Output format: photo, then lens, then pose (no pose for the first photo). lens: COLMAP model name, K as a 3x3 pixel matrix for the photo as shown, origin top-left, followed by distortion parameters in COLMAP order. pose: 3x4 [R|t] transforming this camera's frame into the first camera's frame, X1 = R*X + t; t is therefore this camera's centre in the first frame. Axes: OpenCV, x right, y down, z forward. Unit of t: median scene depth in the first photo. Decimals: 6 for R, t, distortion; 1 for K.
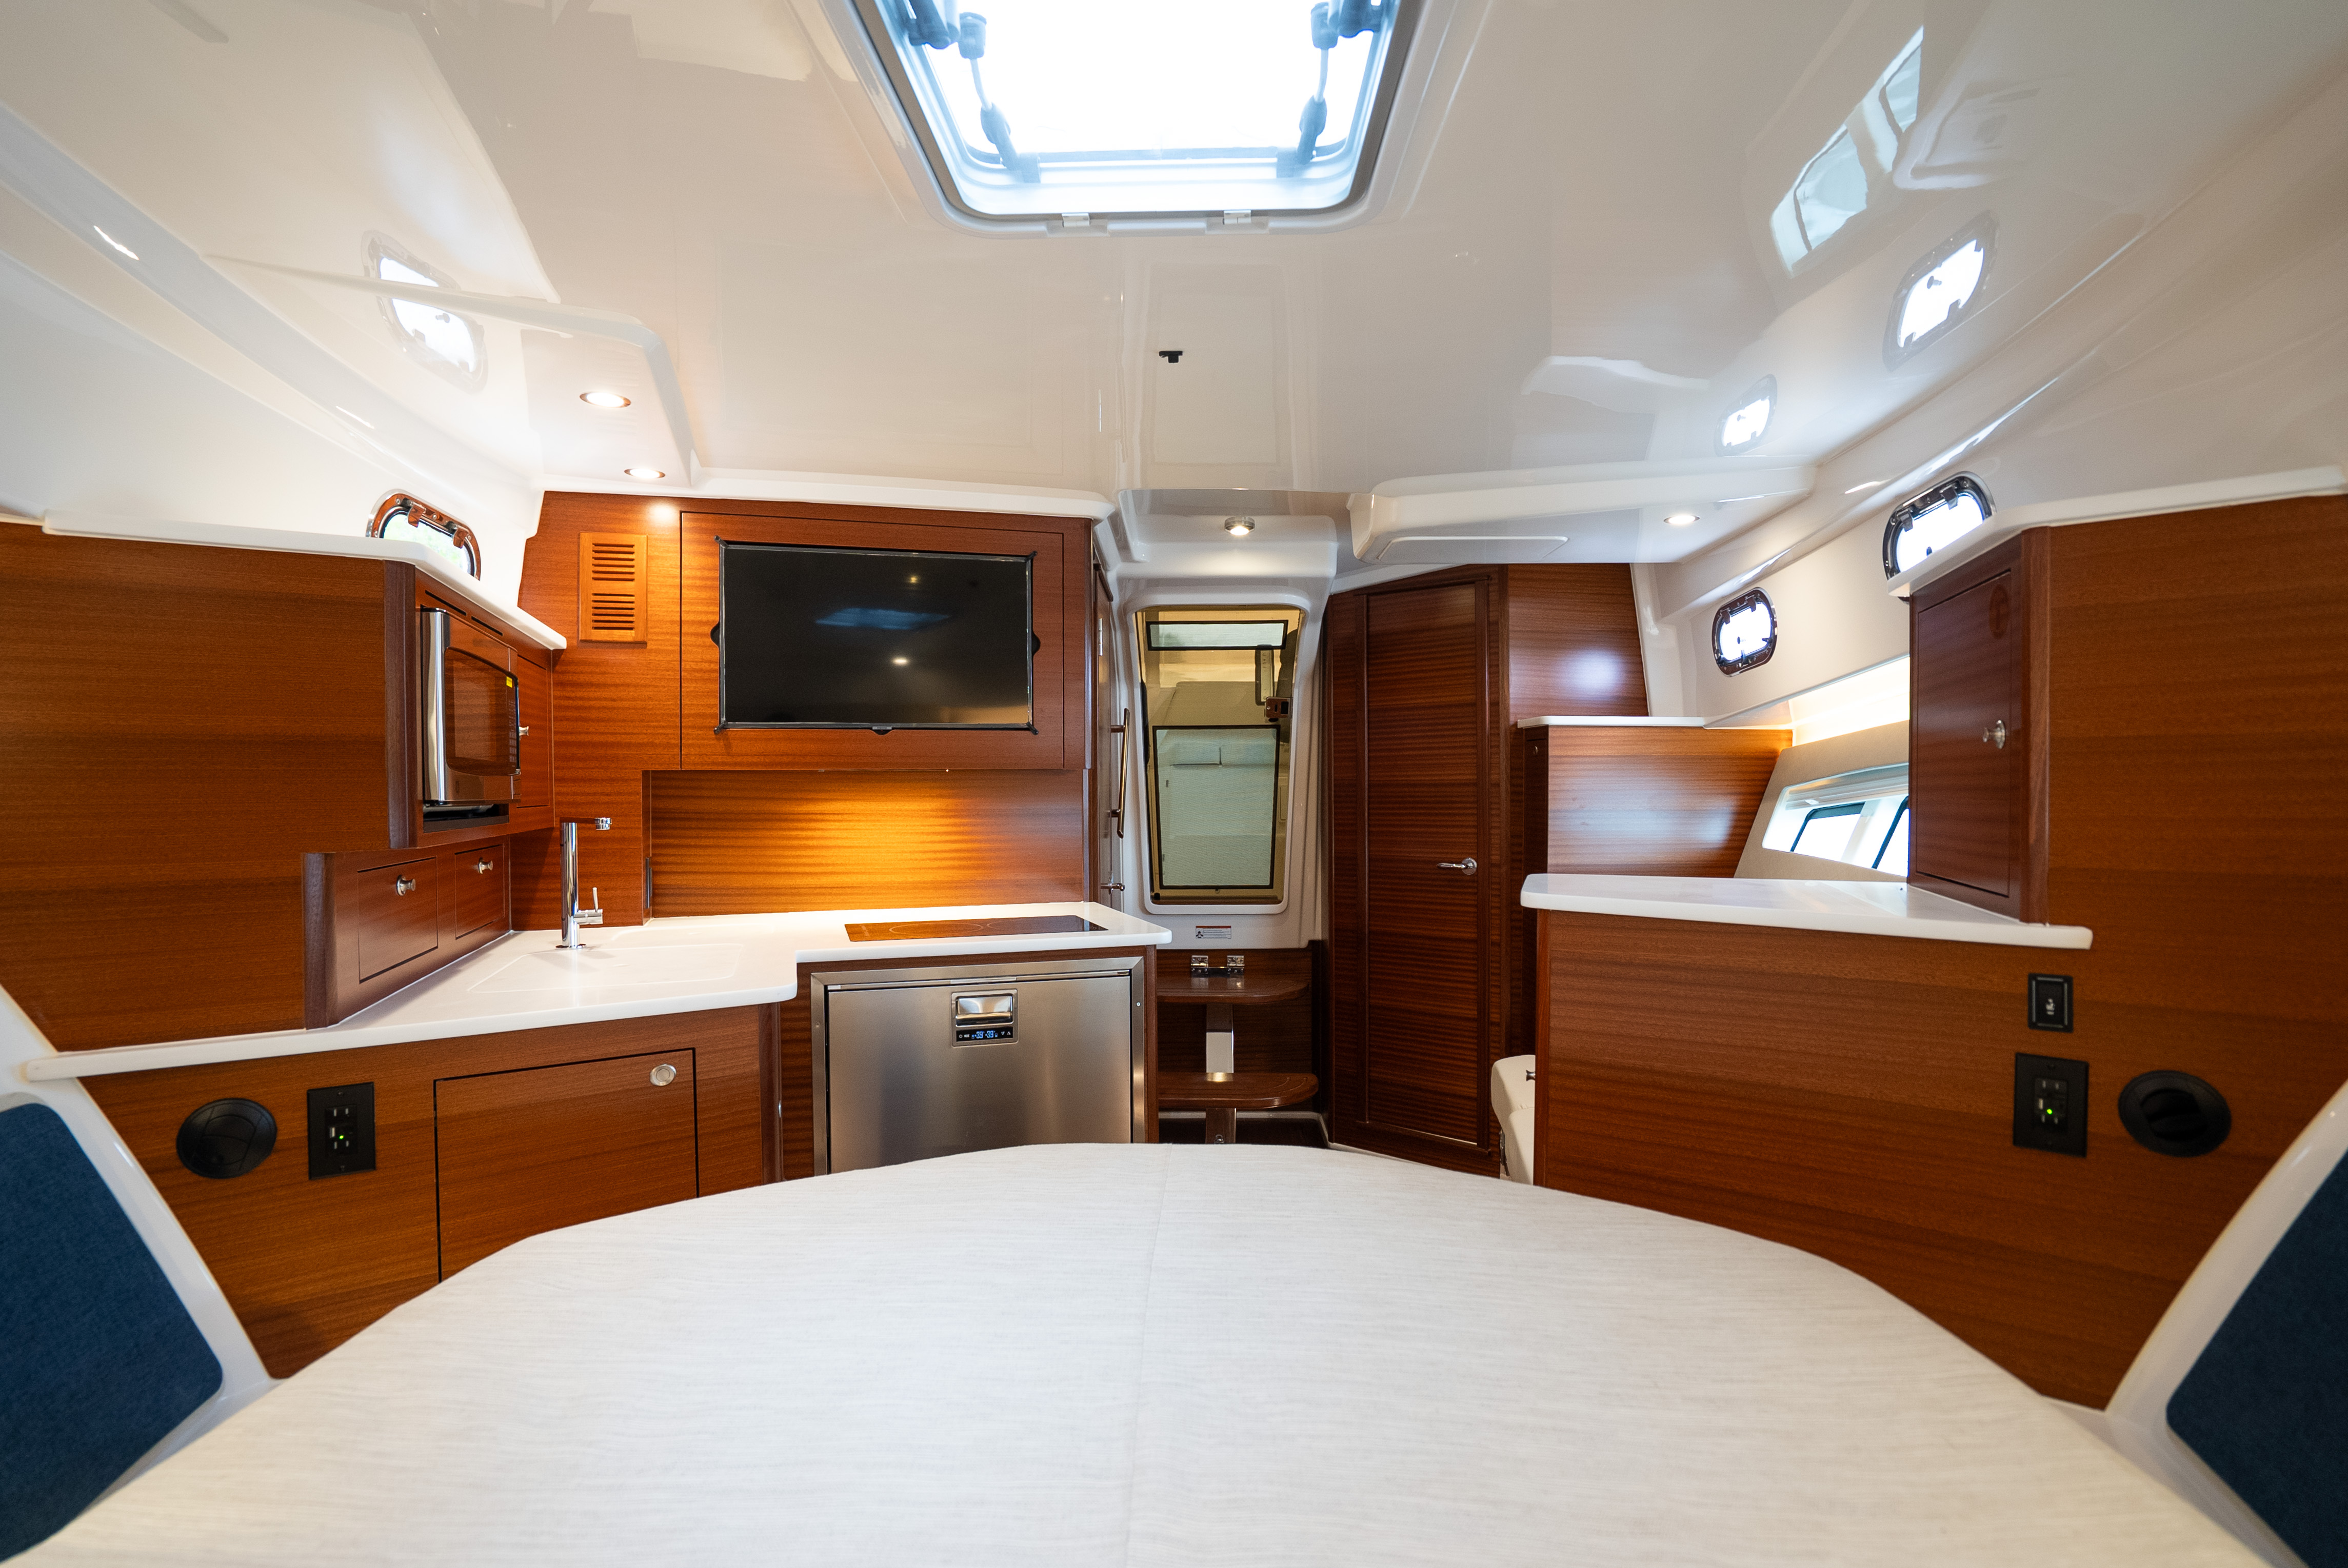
lens RADIAL K [[1096.6, 0, 1165.8], [0, 1096.6, 783.1], [0, 0, 1]] dist [-0.059113, 0.022734]
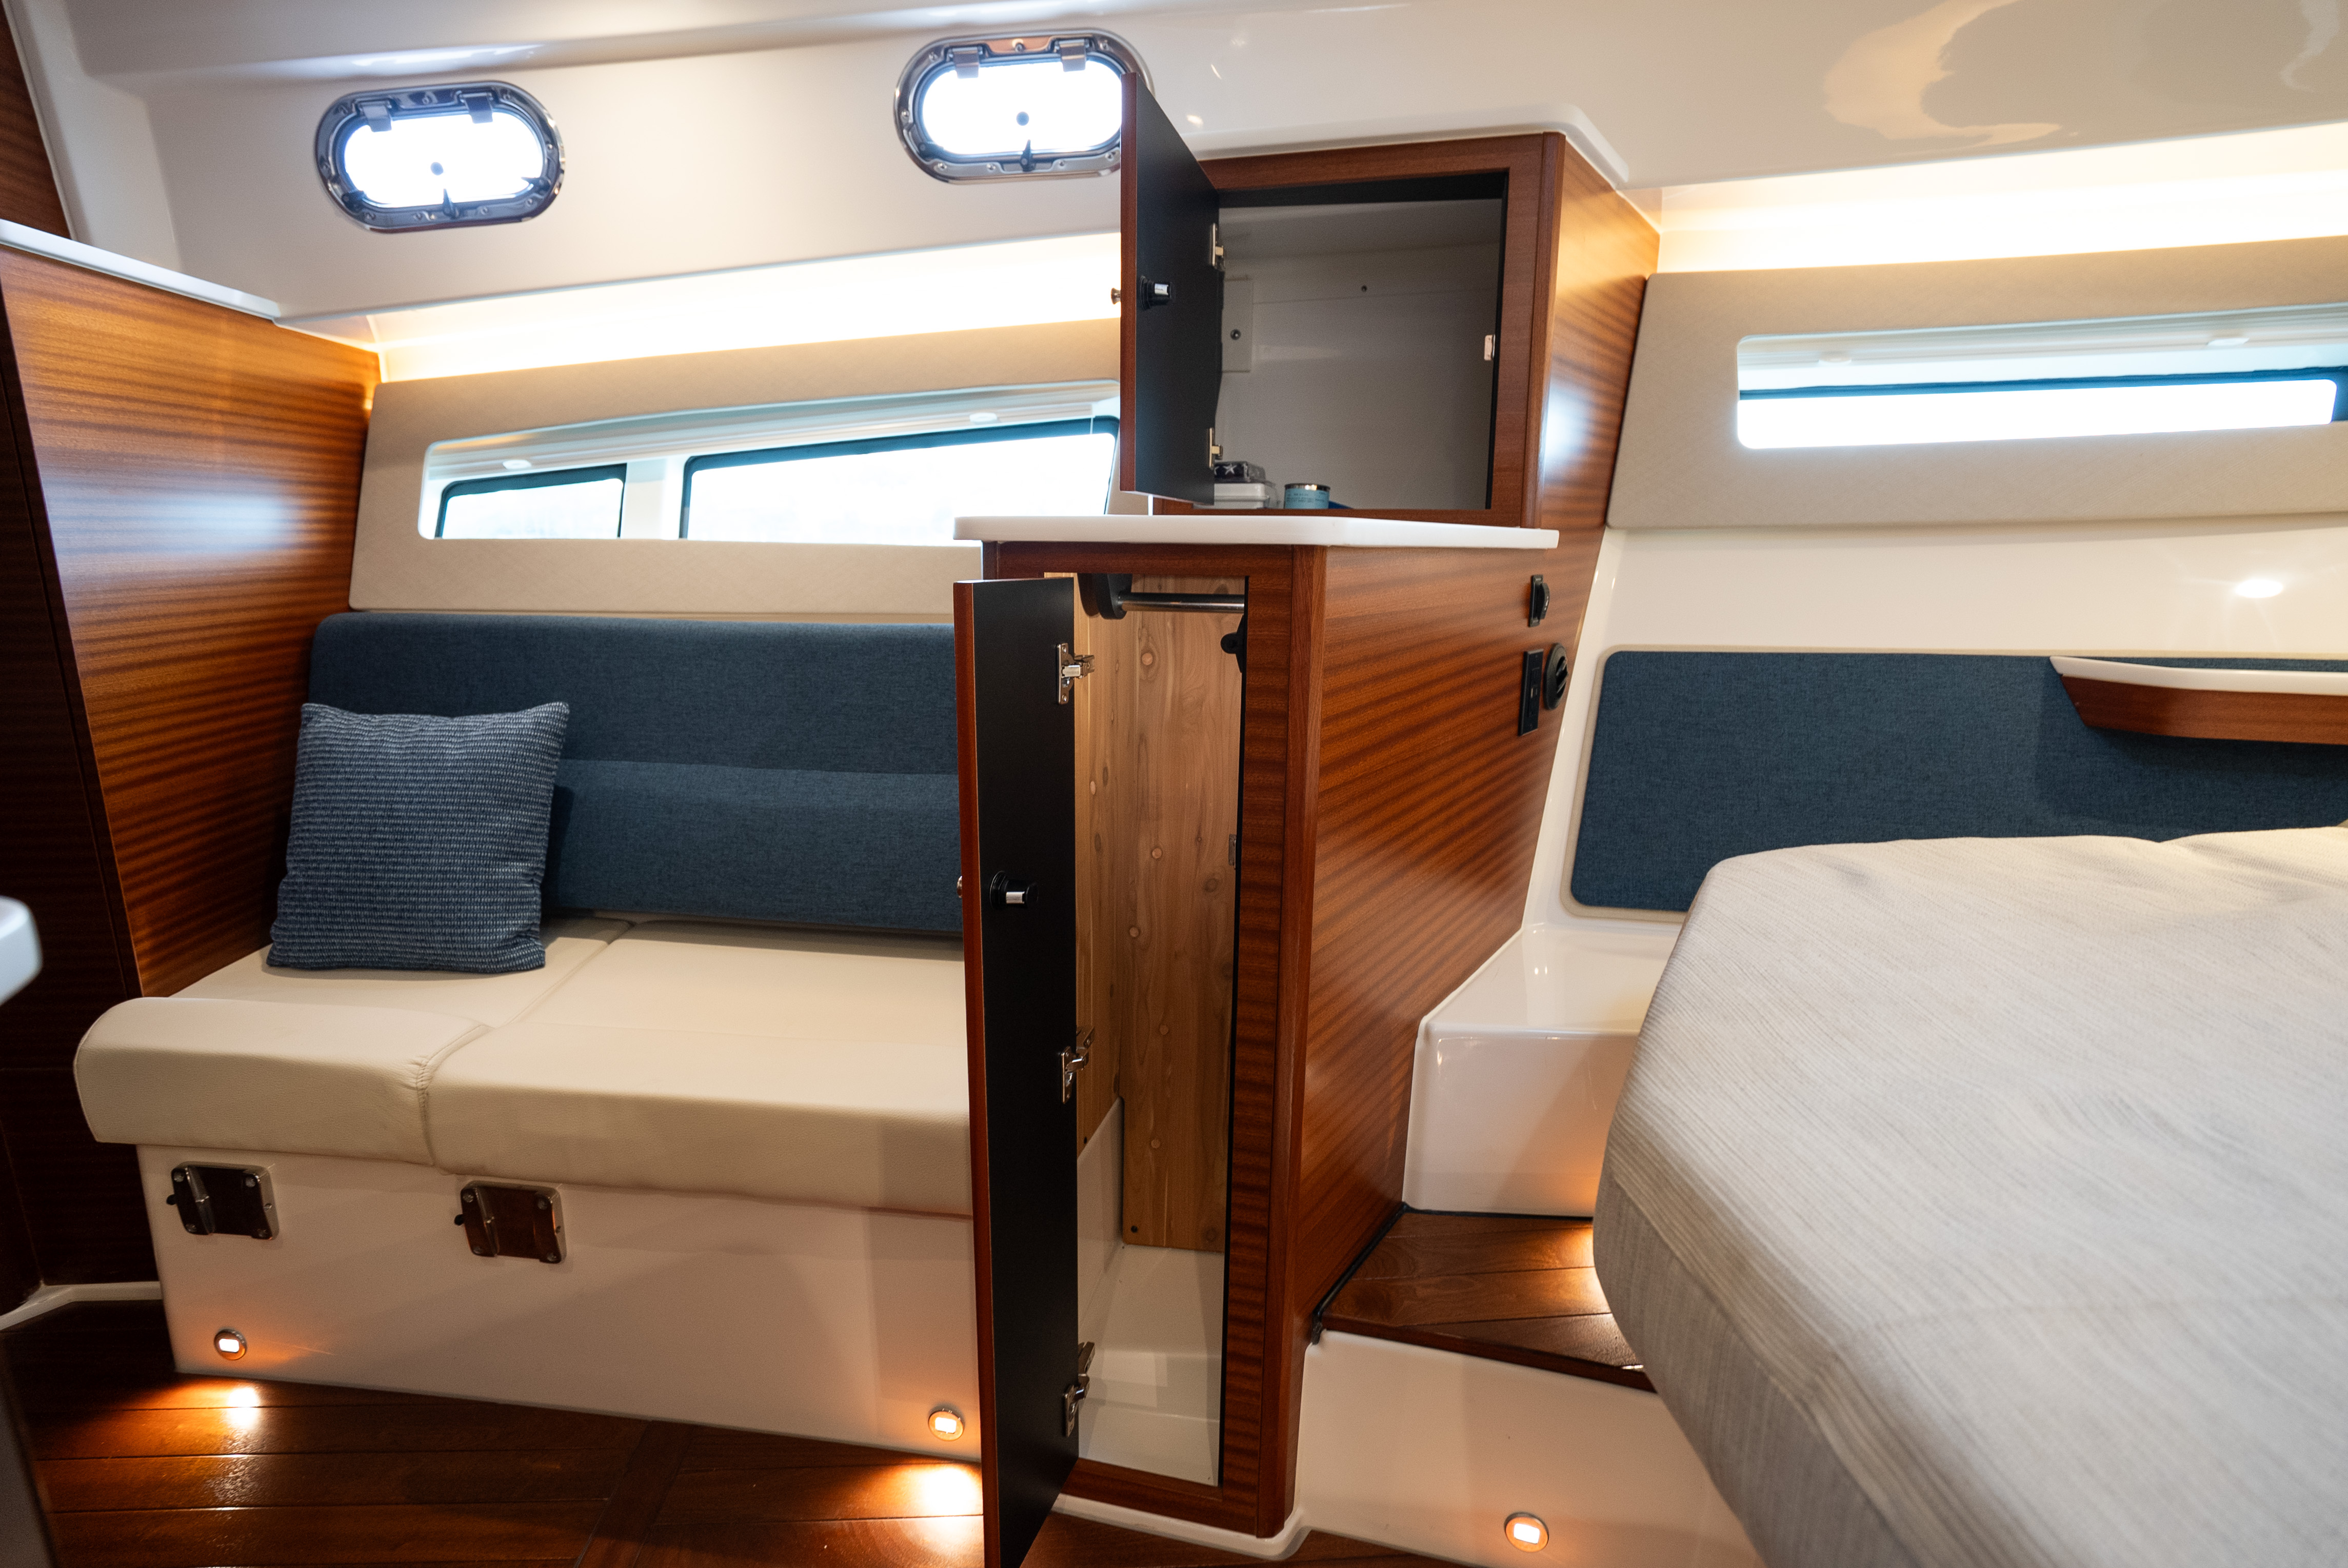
lens RADIAL K [[1096.6, 0, 1165.8], [0, 1096.6, 783.1], [0, 0, 1]] dist [-0.059113, 0.022734]
pose [[-0.080853, -0.215017, 0.973258, -0.141348], [-0.006553, 0.976548, 0.215199, 0.072619], [-0.996704, 0.011022, -0.080366, 0.724921]]
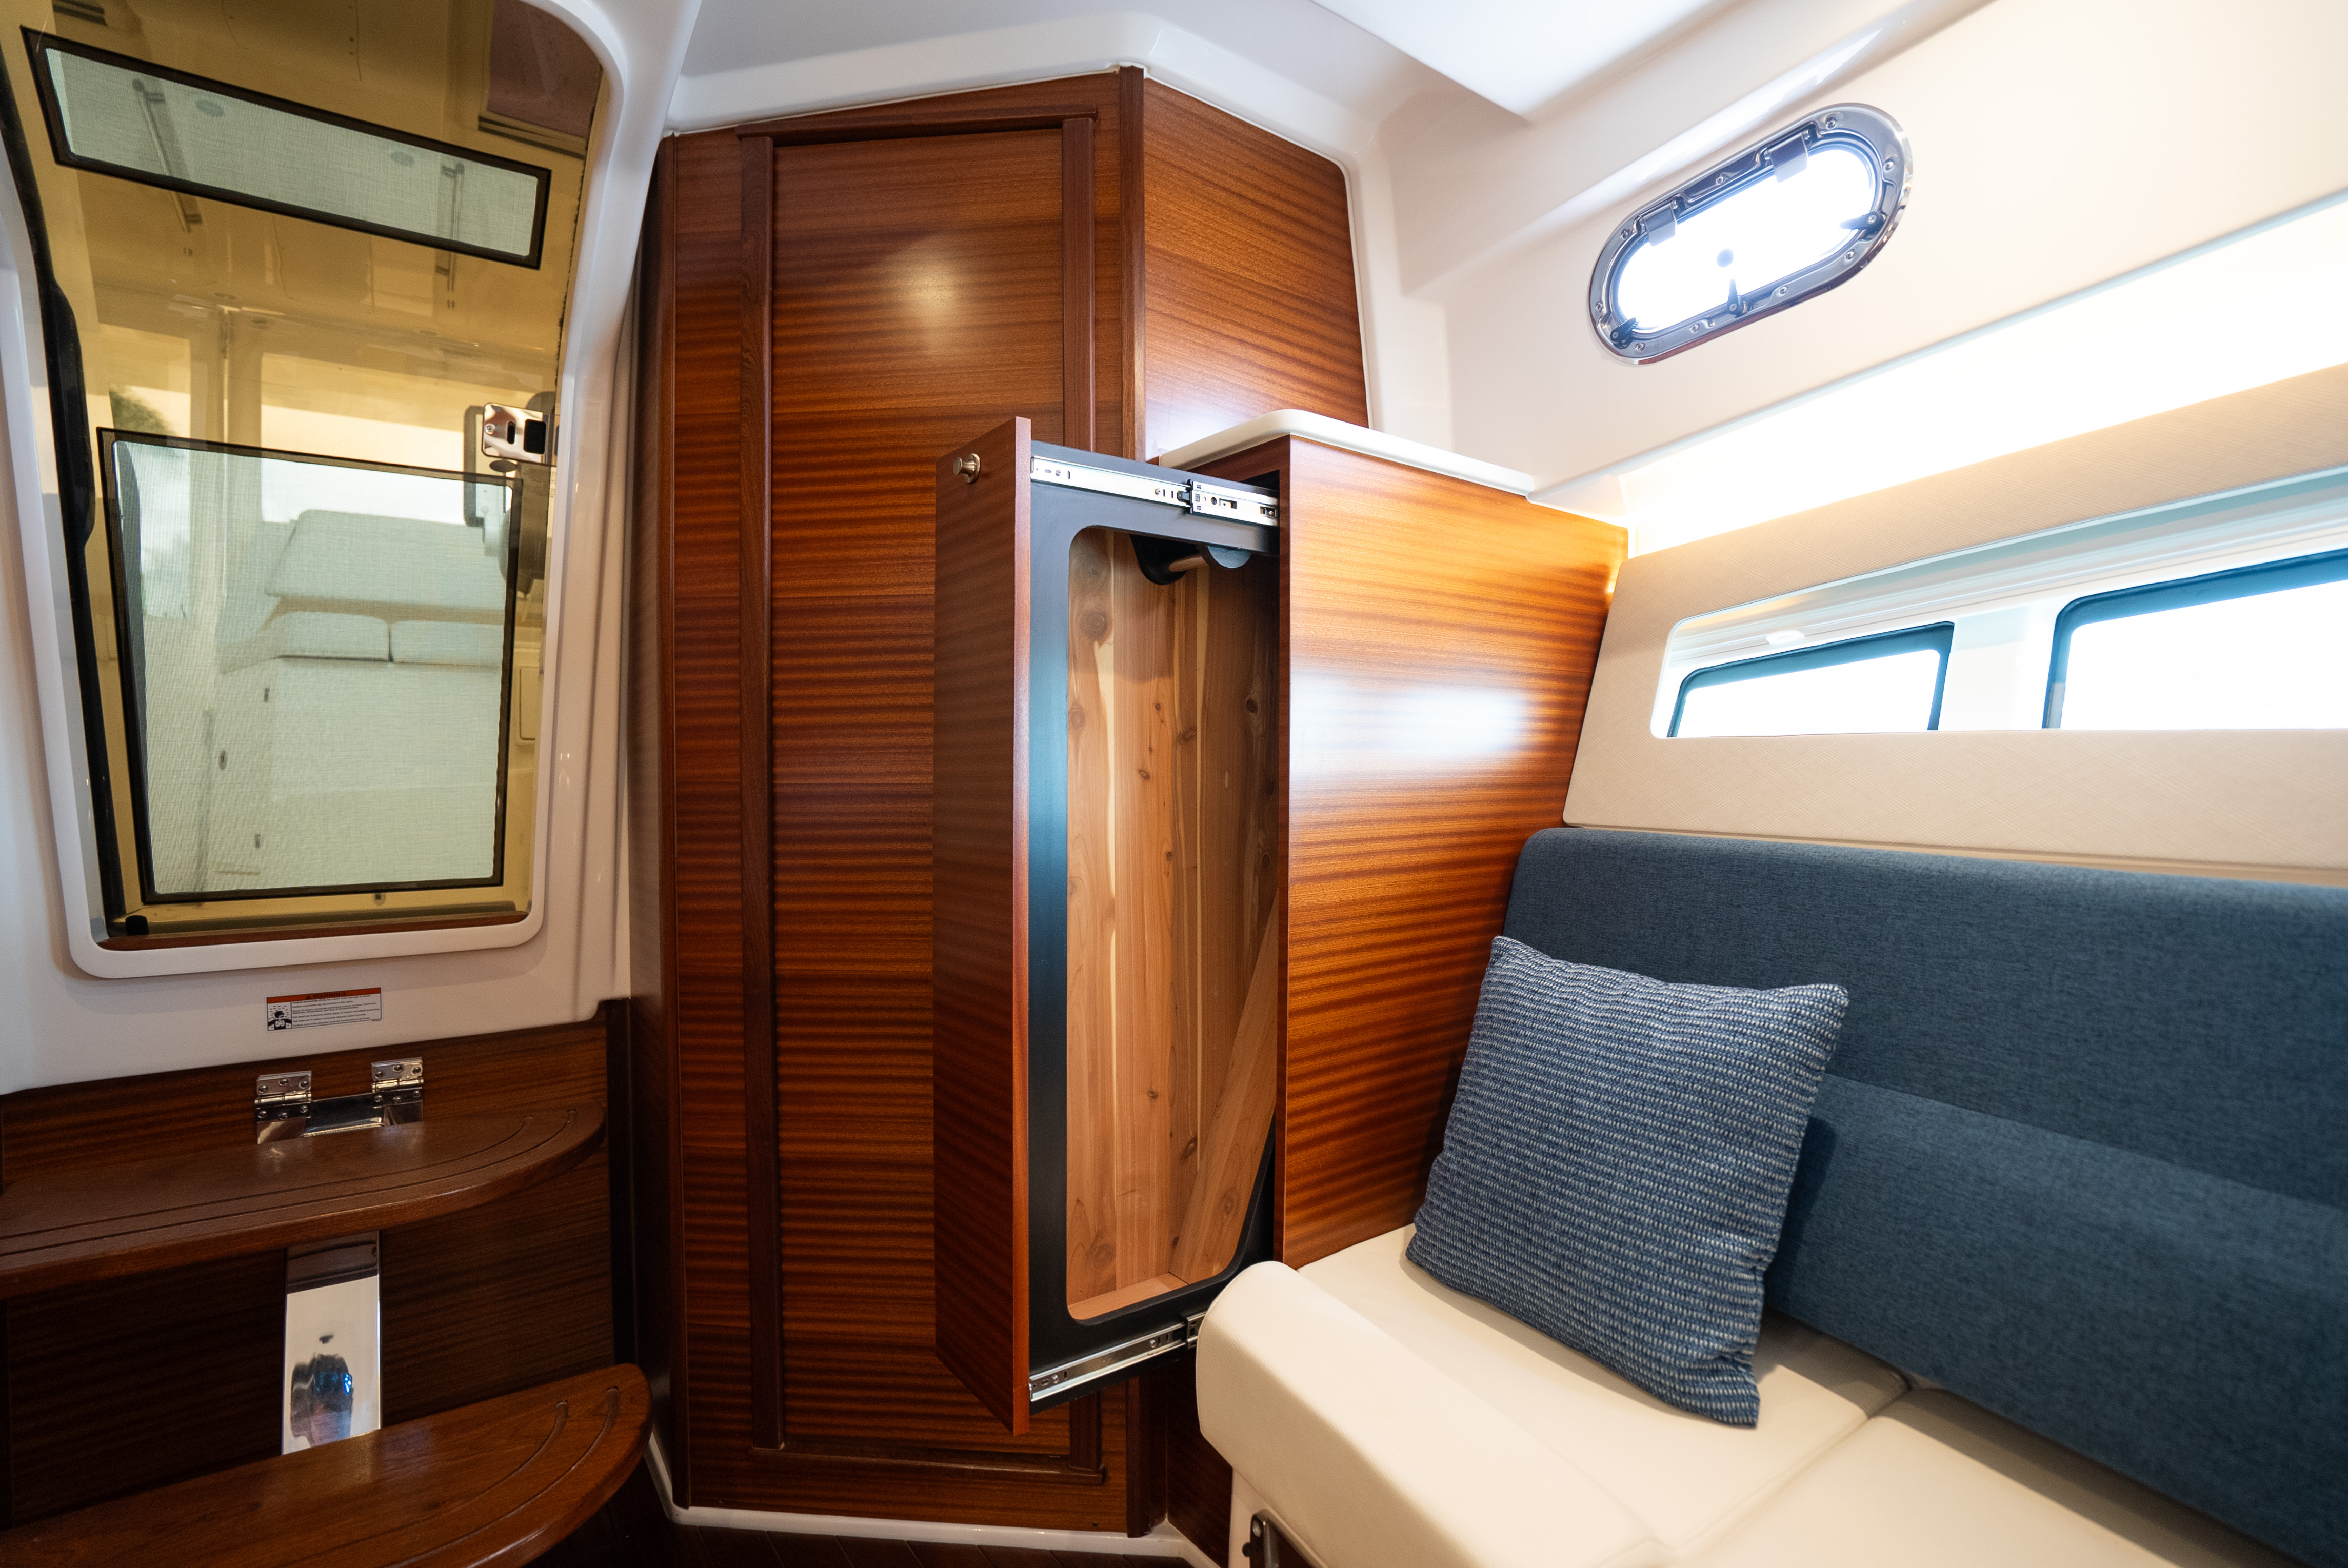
lens RADIAL K [[1096.6, 0, 1165.8], [0, 1096.6, 783.1], [0, 0, 1]] dist [-0.059113, 0.022734]
pose [[0.797418, -0.005631, 0.603401, 0.087134], [-0.000369, 0.999952, 0.009819, 0.087952], [-0.603428, -0.008053, 0.797377, 0.865003]]
